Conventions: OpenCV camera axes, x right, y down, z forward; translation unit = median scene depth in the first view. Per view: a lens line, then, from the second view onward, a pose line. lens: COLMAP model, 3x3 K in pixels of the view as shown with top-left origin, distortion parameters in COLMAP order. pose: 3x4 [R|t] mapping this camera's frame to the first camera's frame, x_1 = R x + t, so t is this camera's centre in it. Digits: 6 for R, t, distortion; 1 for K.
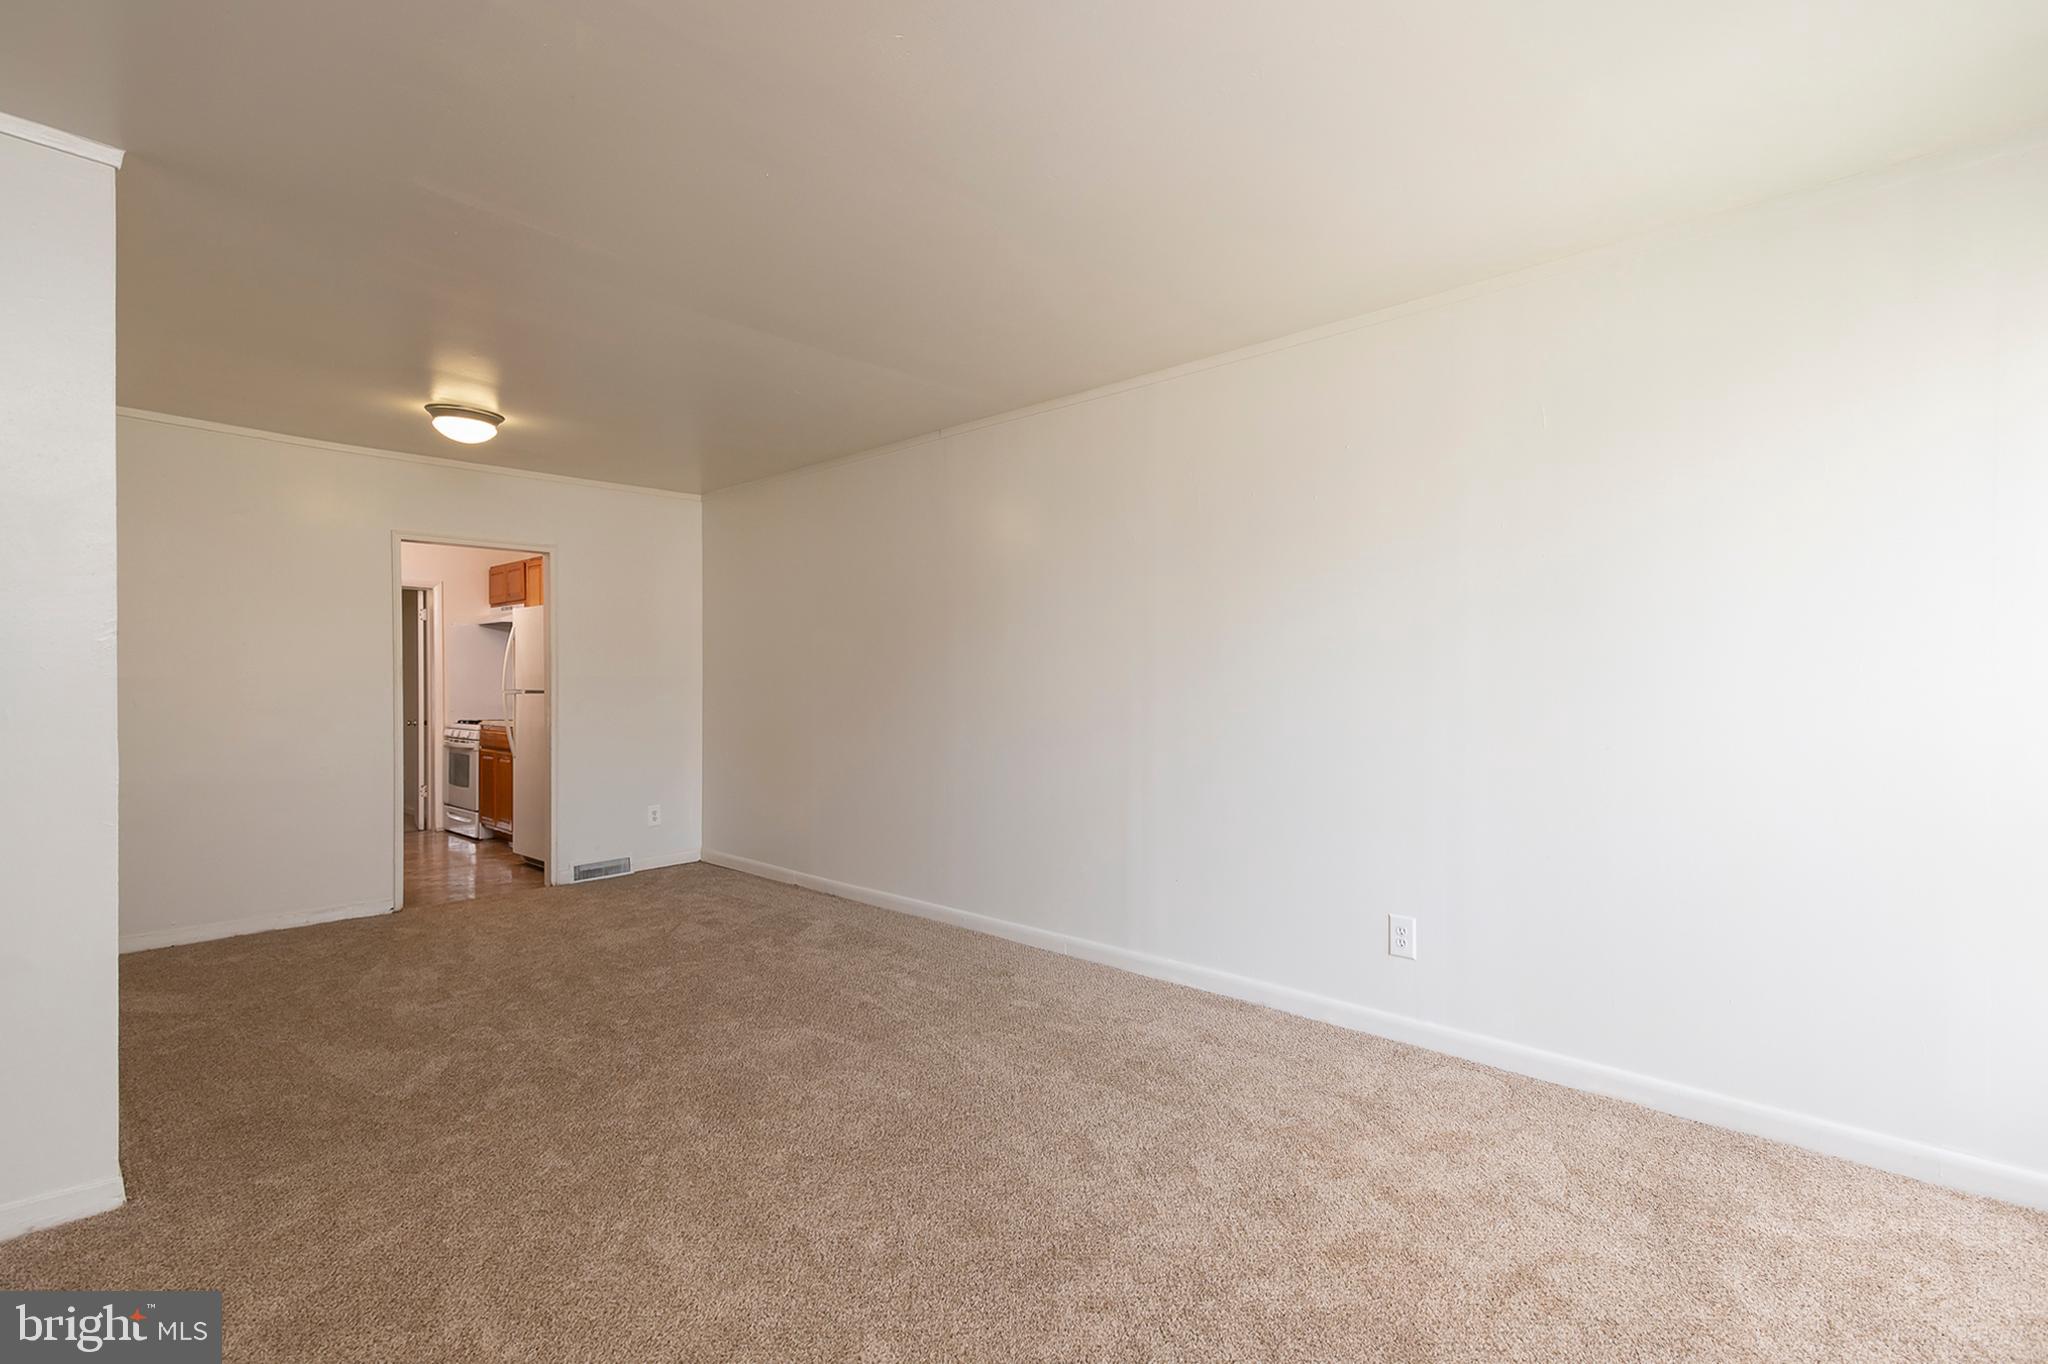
lens RADIAL K [[932.7, 0, 1014.0], [0, 932.7, 684.0], [0, 0, 1]] dist [0.007986, -0.000779]
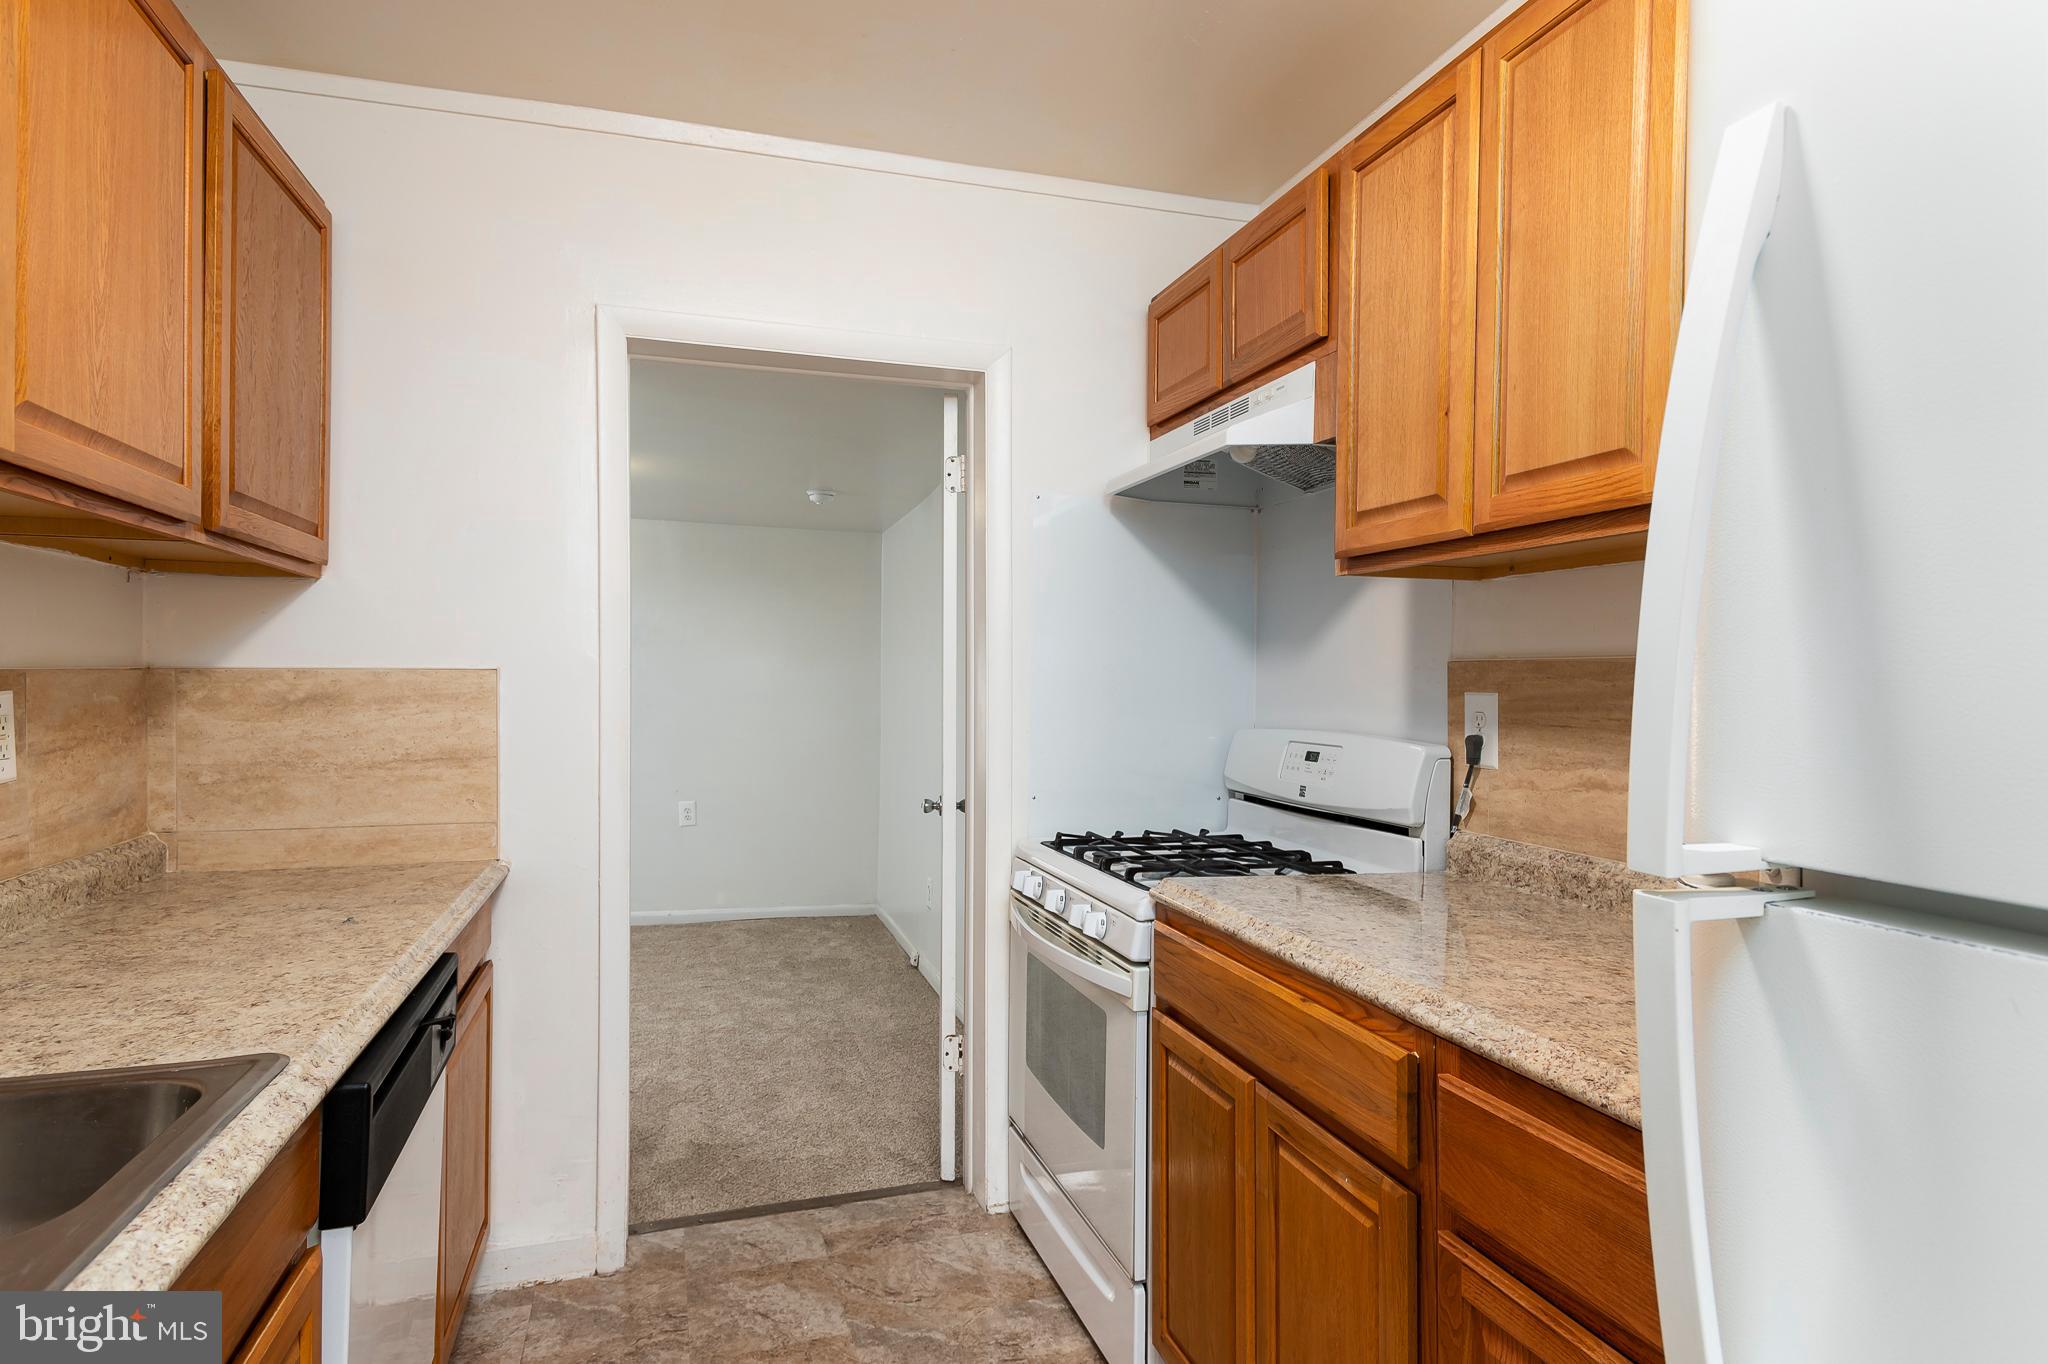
lens RADIAL K [[1145.1, 0, 1037.7], [0, 1145.1, 675.3], [0, 0, 1]] dist [0.042973, 0.000304]
pose [[0.865134, 0.004257, -0.501522, -0.630325], [-0.006330, 0.999977, -0.002432, -0.009065], [0.501501, 0.005279, 0.865141, 1.033575]]
